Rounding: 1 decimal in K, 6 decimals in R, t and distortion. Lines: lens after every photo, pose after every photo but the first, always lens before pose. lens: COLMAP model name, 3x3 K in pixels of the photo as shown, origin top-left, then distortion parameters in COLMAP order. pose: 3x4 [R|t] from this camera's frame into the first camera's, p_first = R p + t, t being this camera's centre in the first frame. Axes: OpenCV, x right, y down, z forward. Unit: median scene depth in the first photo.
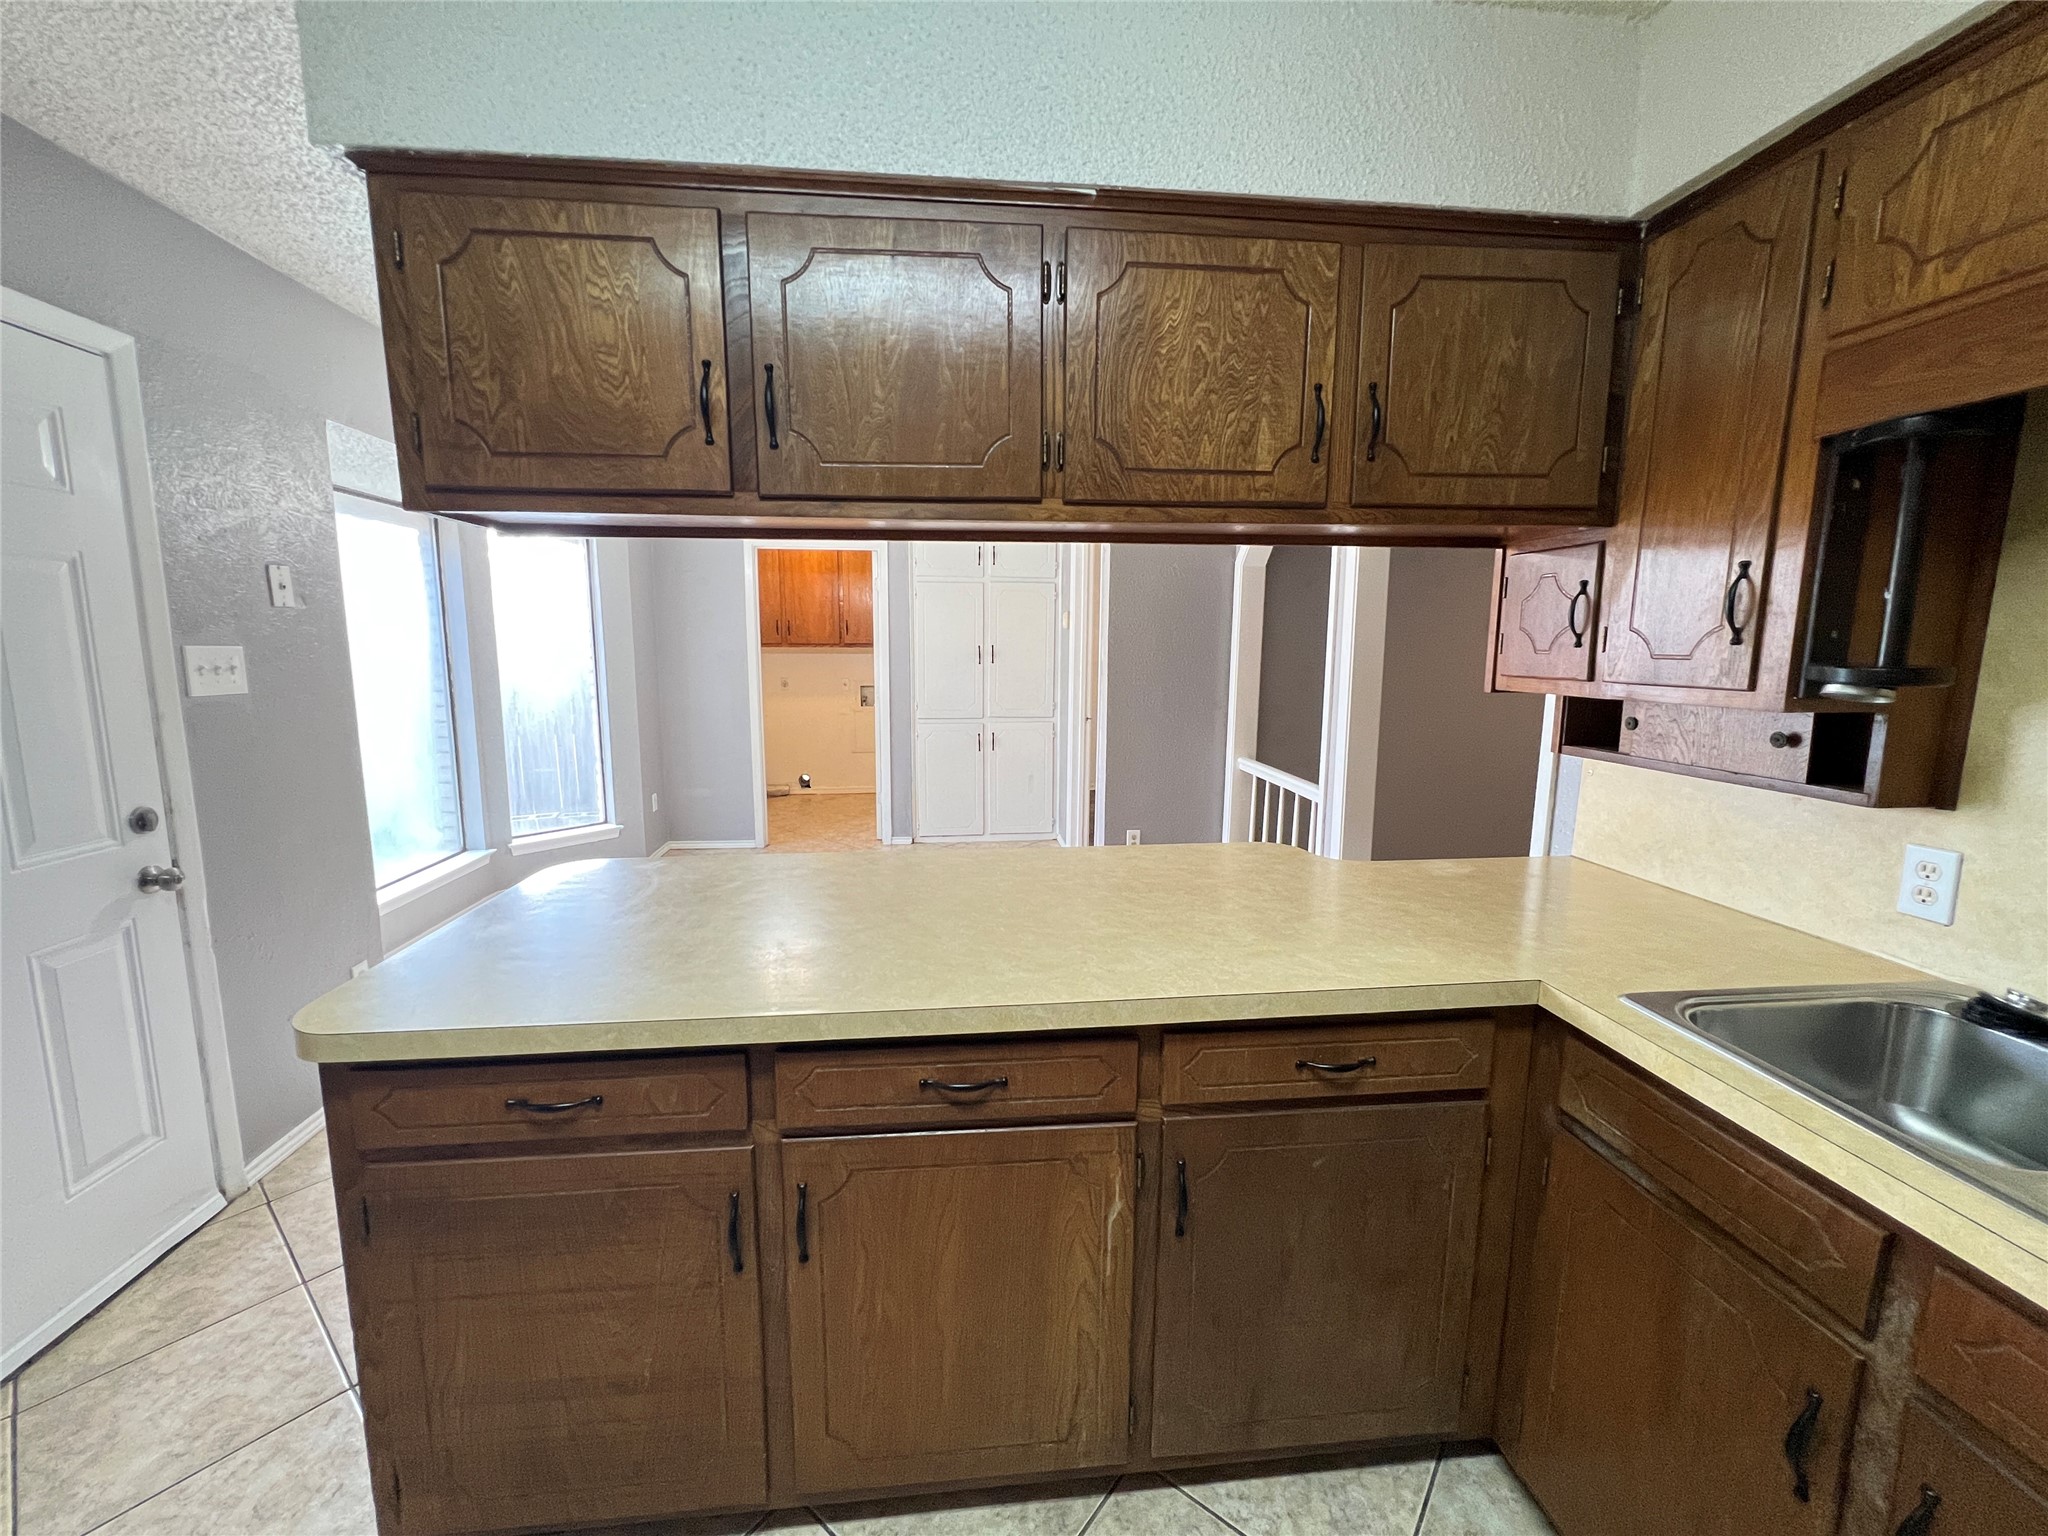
lens RADIAL K [[817.9, 0, 1018.0], [0, 817.9, 763.1], [0, 0, 1]] dist [-0.002752, 0.000598]
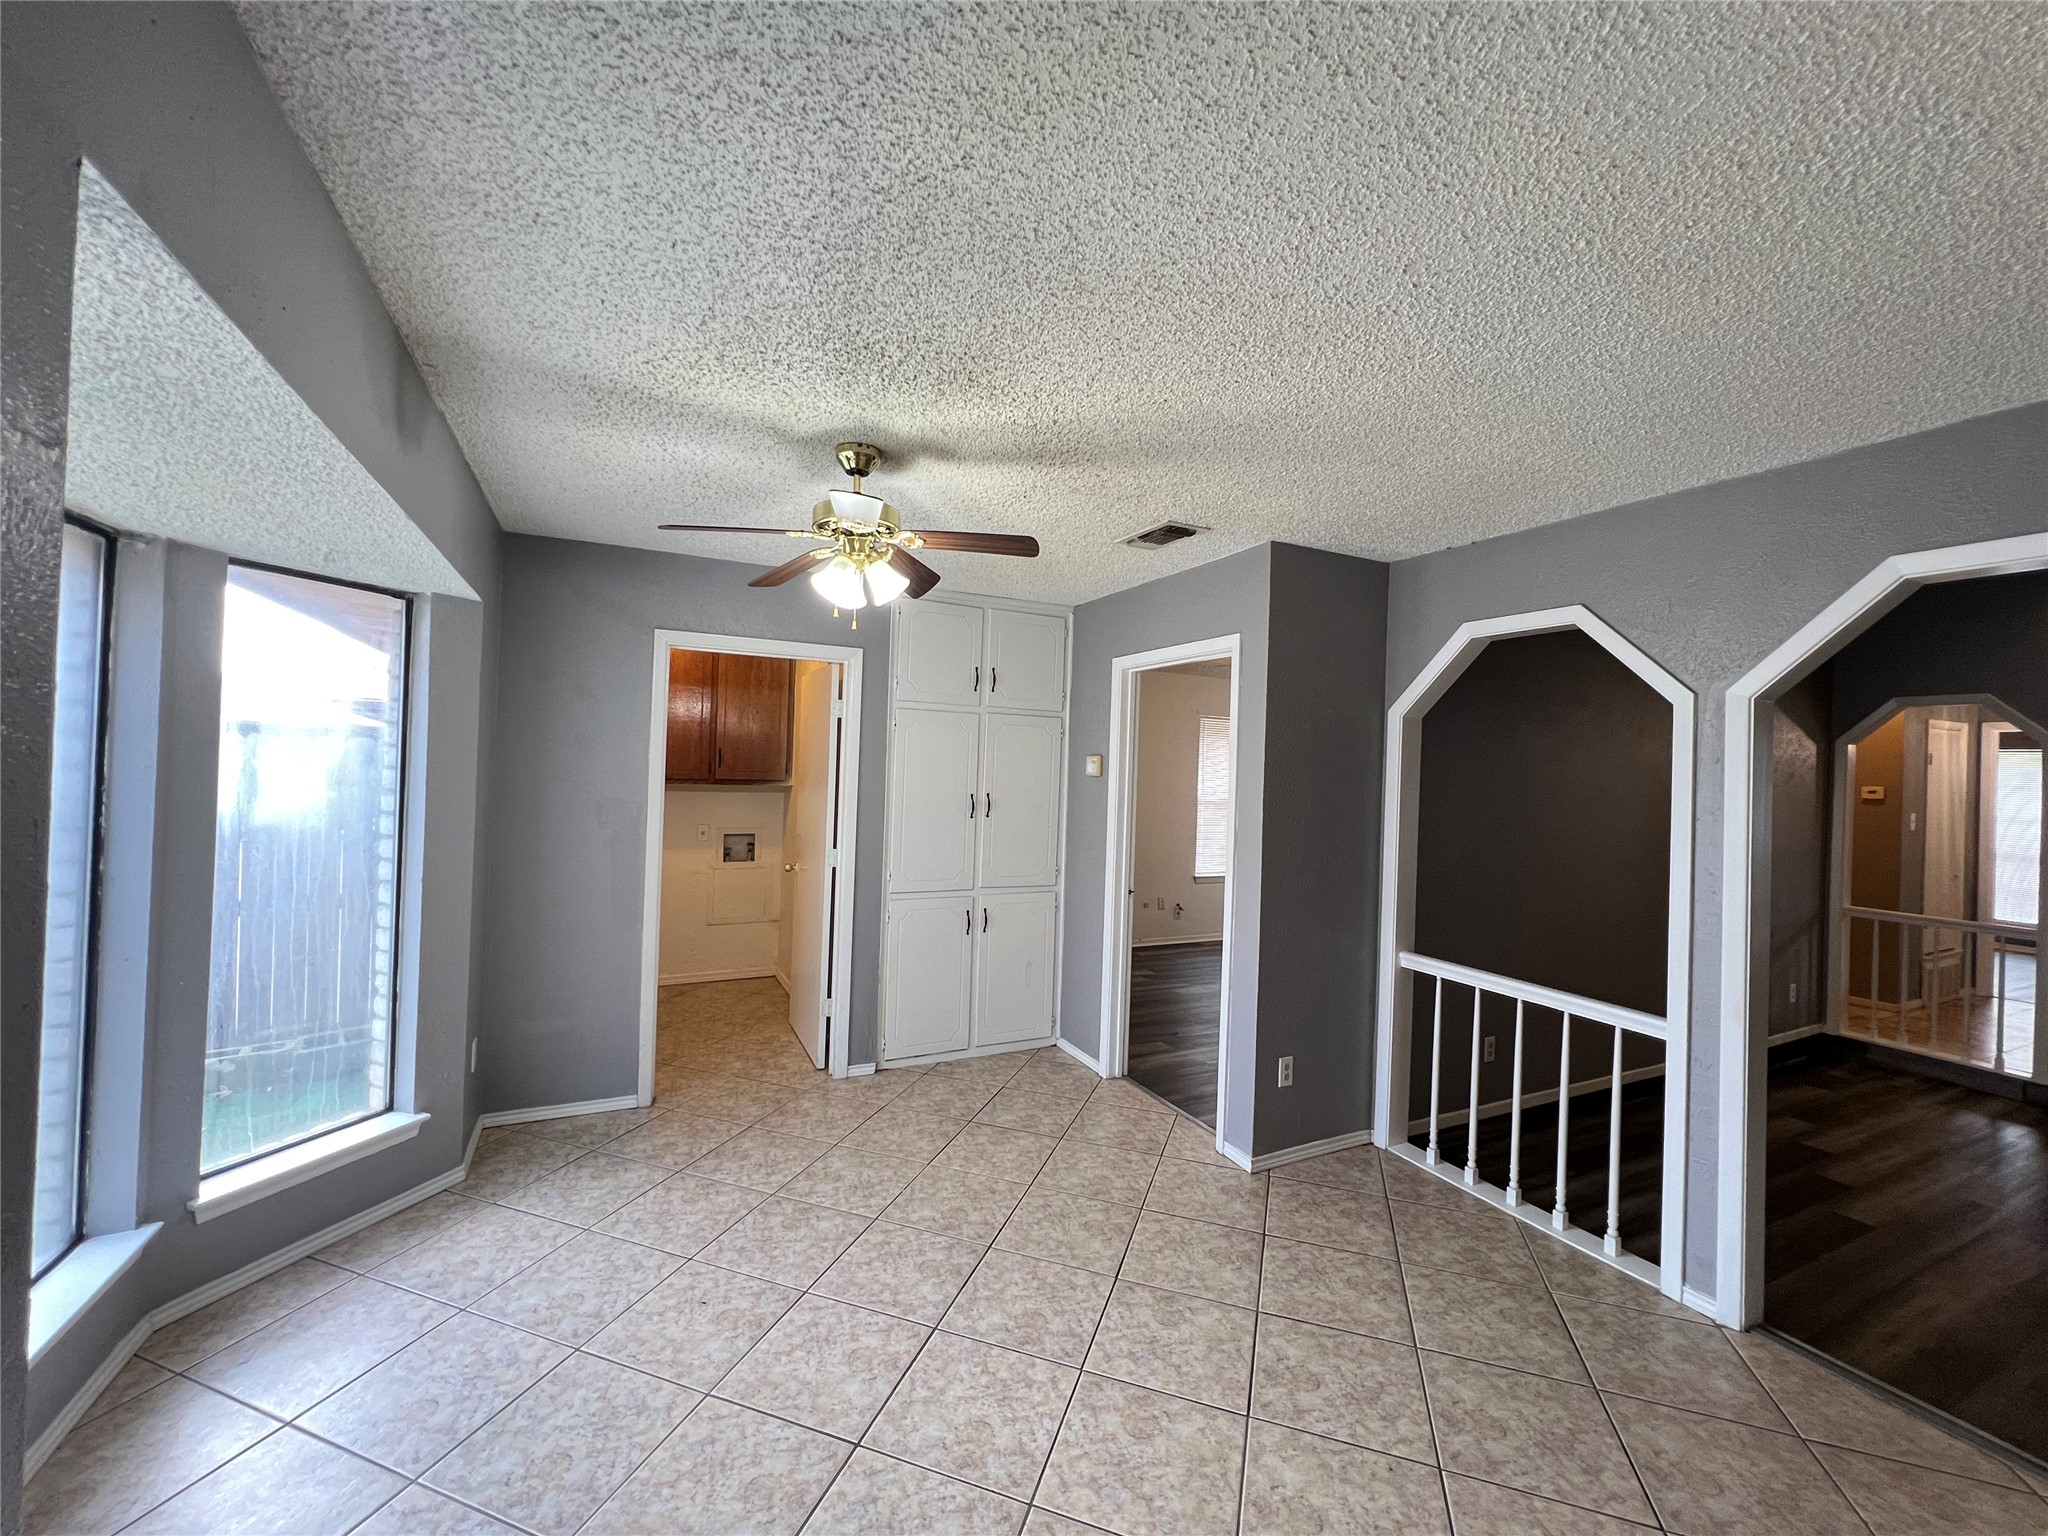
lens RADIAL K [[817.9, 0, 1018.0], [0, 817.9, 763.1], [0, 0, 1]] dist [-0.002752, 0.000598]
pose [[0.939531, 0.027641, 0.341345, -0.335846], [0.021890, 0.989852, -0.140407, -0.081045], [-0.341762, 0.139389, 0.929392, 0.345477]]
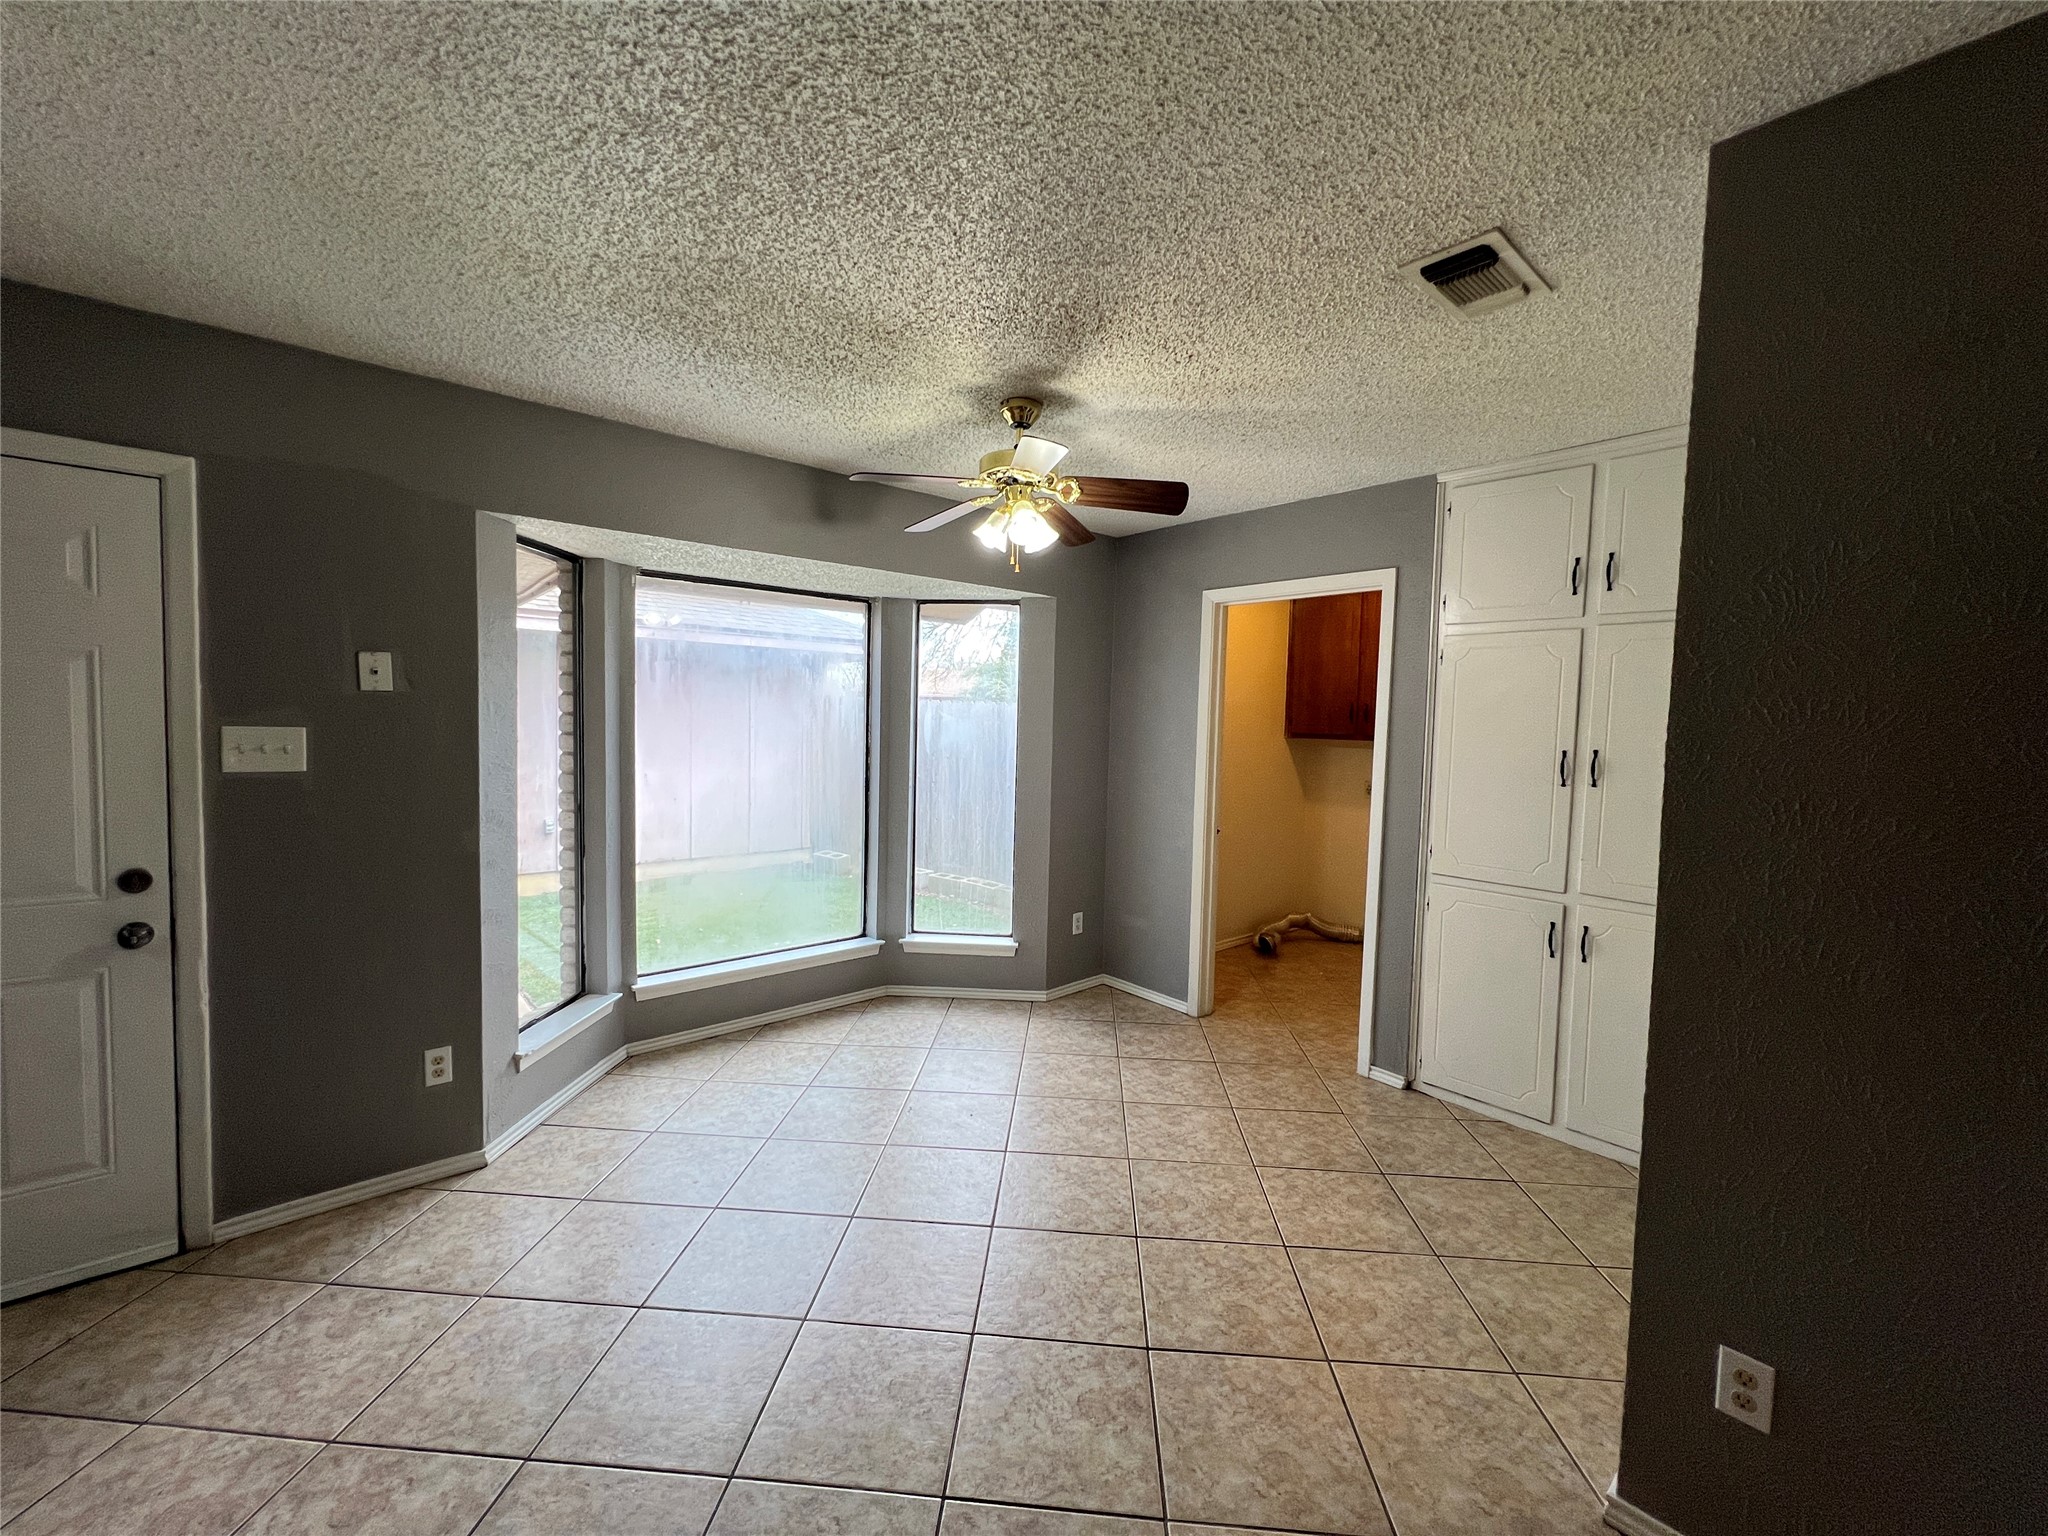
lens RADIAL K [[817.9, 0, 1018.0], [0, 817.9, 763.1], [0, 0, 1]] dist [-0.002752, 0.000598]
pose [[0.572054, 0.055362, -0.818346, 0.217714], [-0.138555, 0.989904, -0.029887, -0.092573], [0.808429, 0.130483, 0.573949, 0.545862]]
